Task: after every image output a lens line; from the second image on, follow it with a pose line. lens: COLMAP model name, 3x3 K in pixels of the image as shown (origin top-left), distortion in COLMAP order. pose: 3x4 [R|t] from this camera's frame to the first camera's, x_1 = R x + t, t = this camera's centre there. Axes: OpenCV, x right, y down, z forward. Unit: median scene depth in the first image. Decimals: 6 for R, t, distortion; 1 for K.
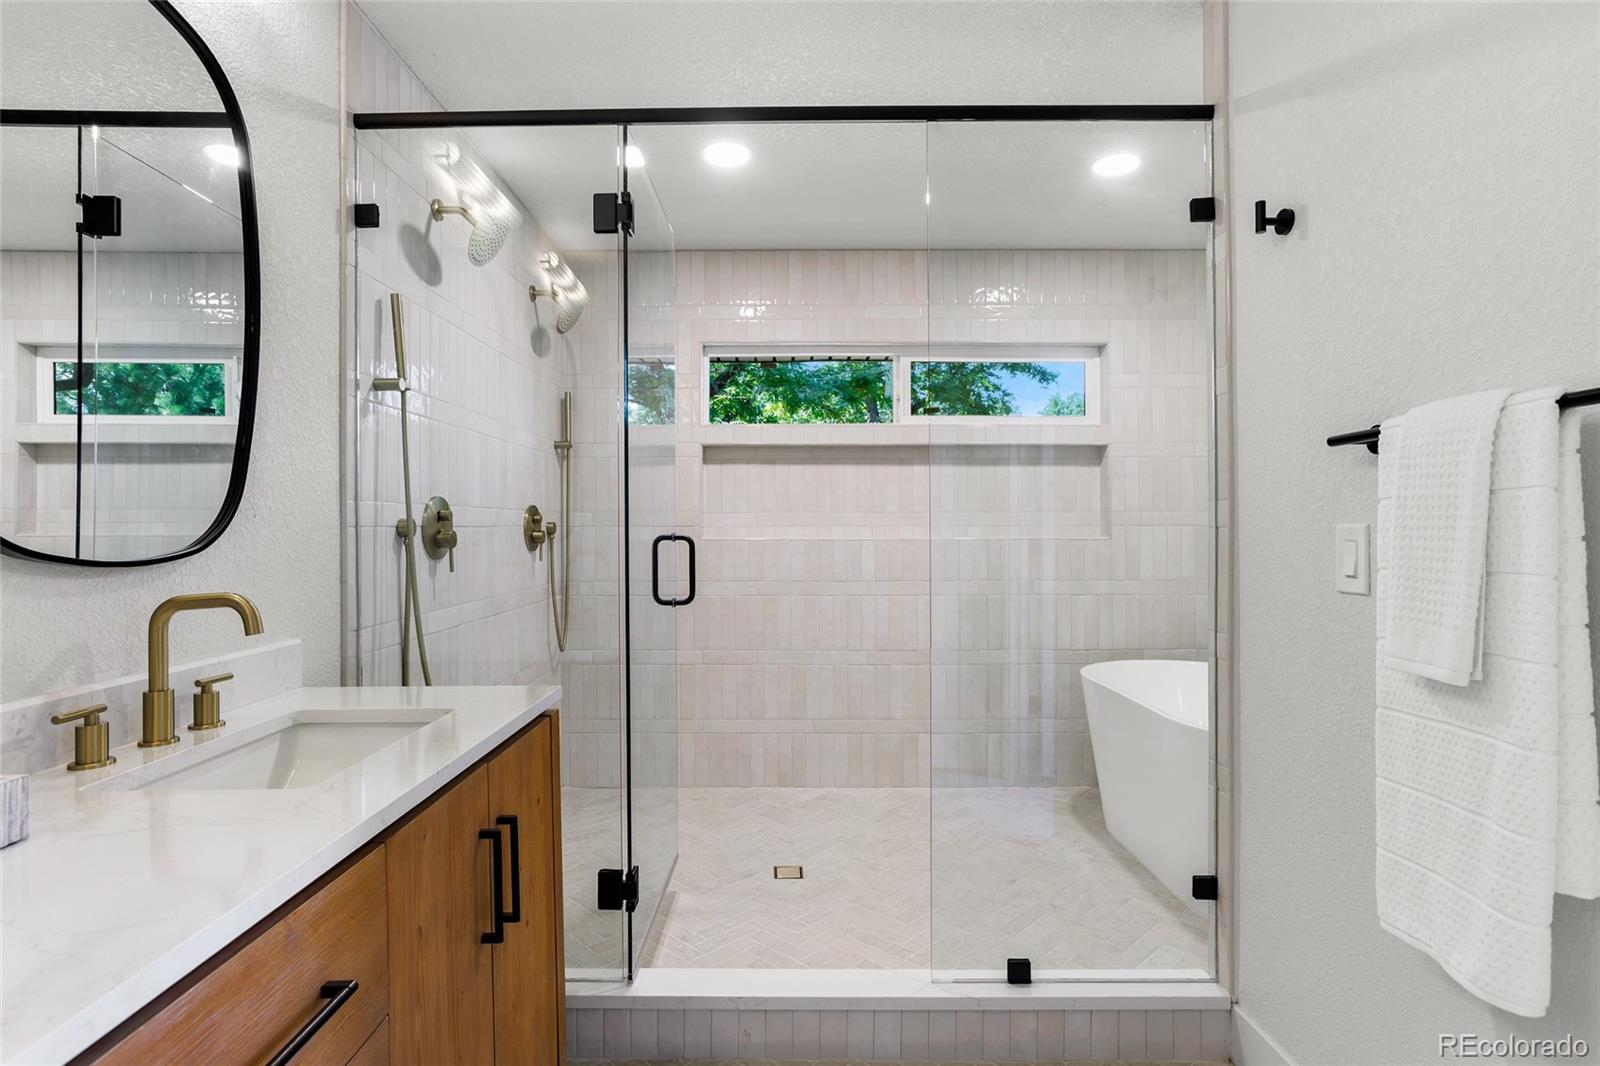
lens RADIAL K [[812.8, 0, 788.5], [0, 812.8, 530.6], [0, 0, 1]] dist [-0.012561, 0.005715]
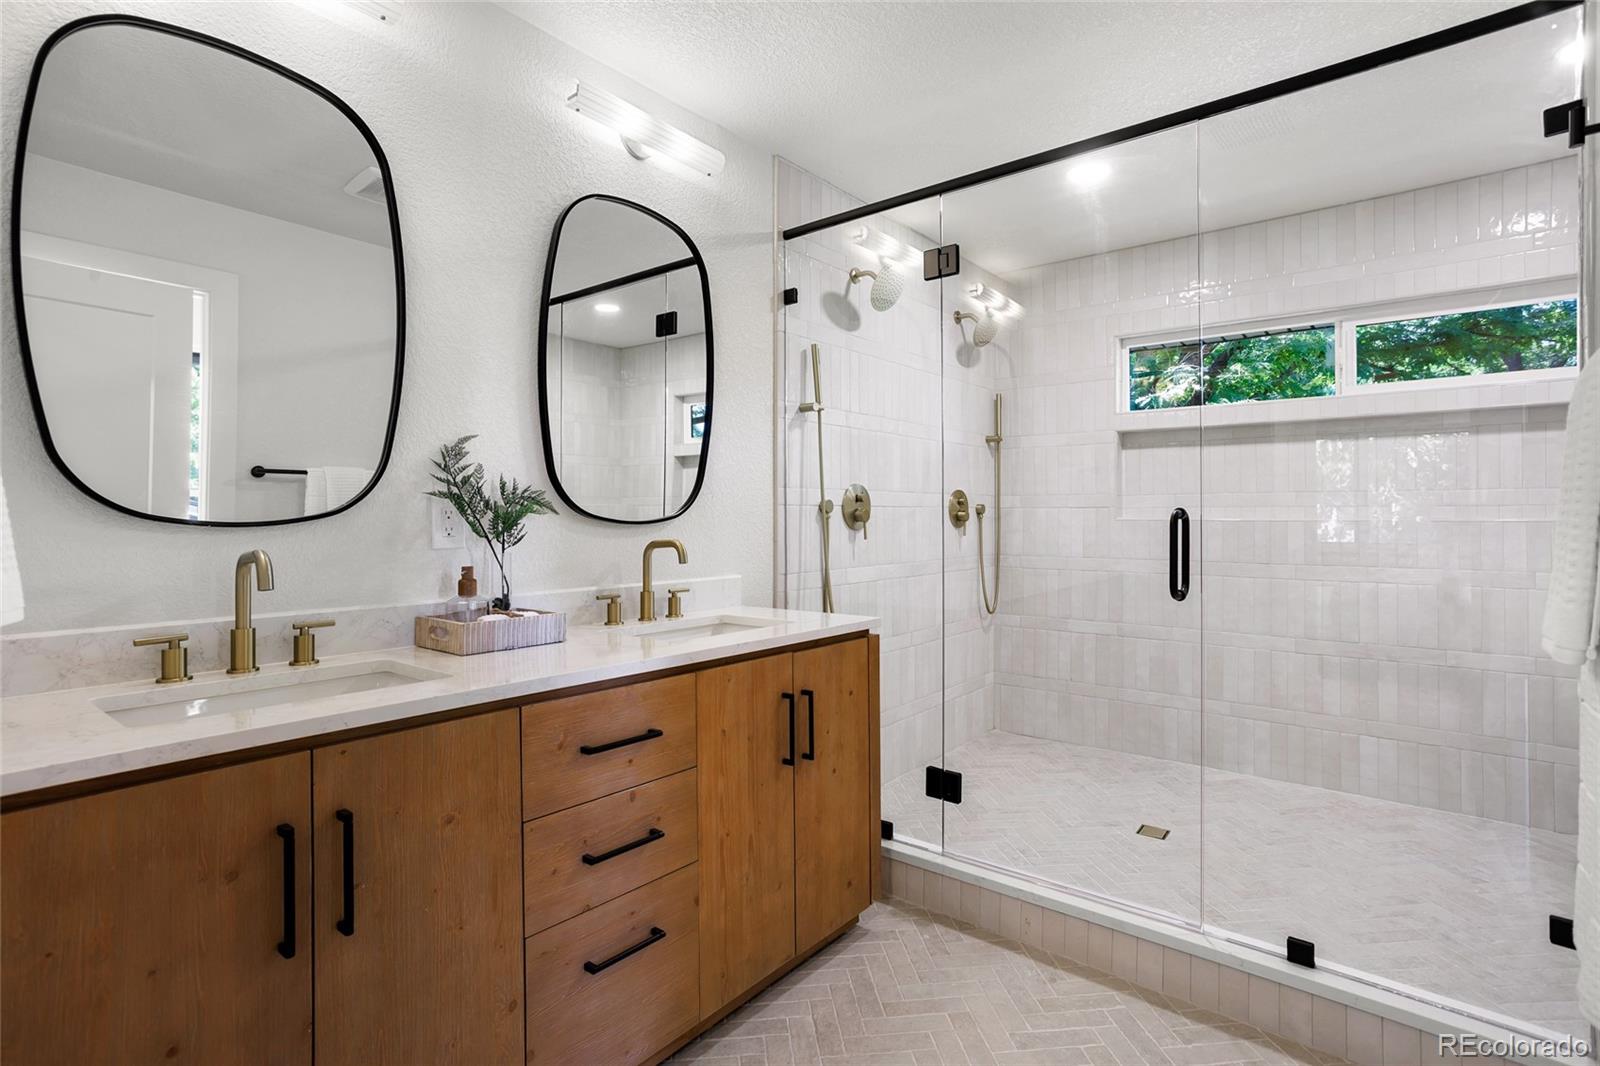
lens RADIAL K [[777.9, 0, 812.8], [0, 777.9, 522.8], [0, 0, 1]] dist [-0.009419, 0.007755]
pose [[0.789898, 0.007933, -0.613187, 0.308428], [-0.004557, 0.999965, 0.007066, 0.013974], [0.613221, -0.002787, 0.789907, -0.085256]]
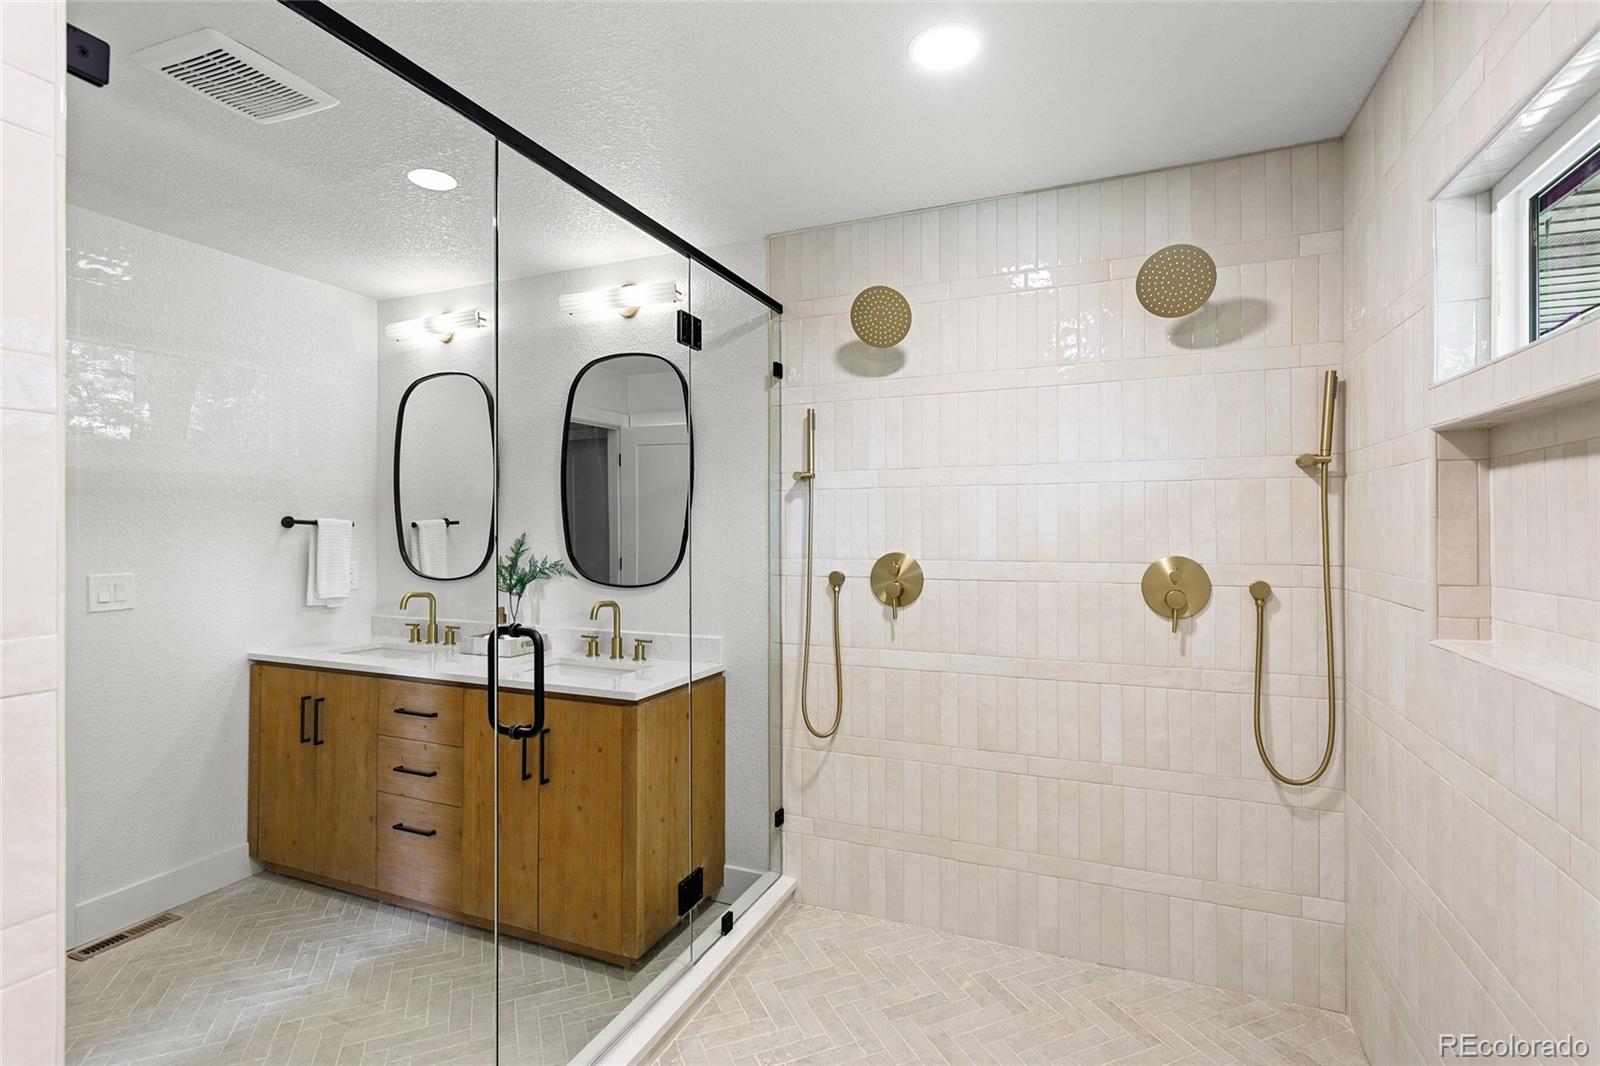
lens RADIAL K [[777.9, 0, 805.4], [0, 777.9, 524.7], [0, 0, 1]] dist [-0.009419, 0.007755]
pose [[-0.377078, -0.001459, -0.926180, 0.633132], [-0.002857, 0.999996, -0.000412, -0.078193], [0.926177, 0.002490, -0.377081, 1.254294]]
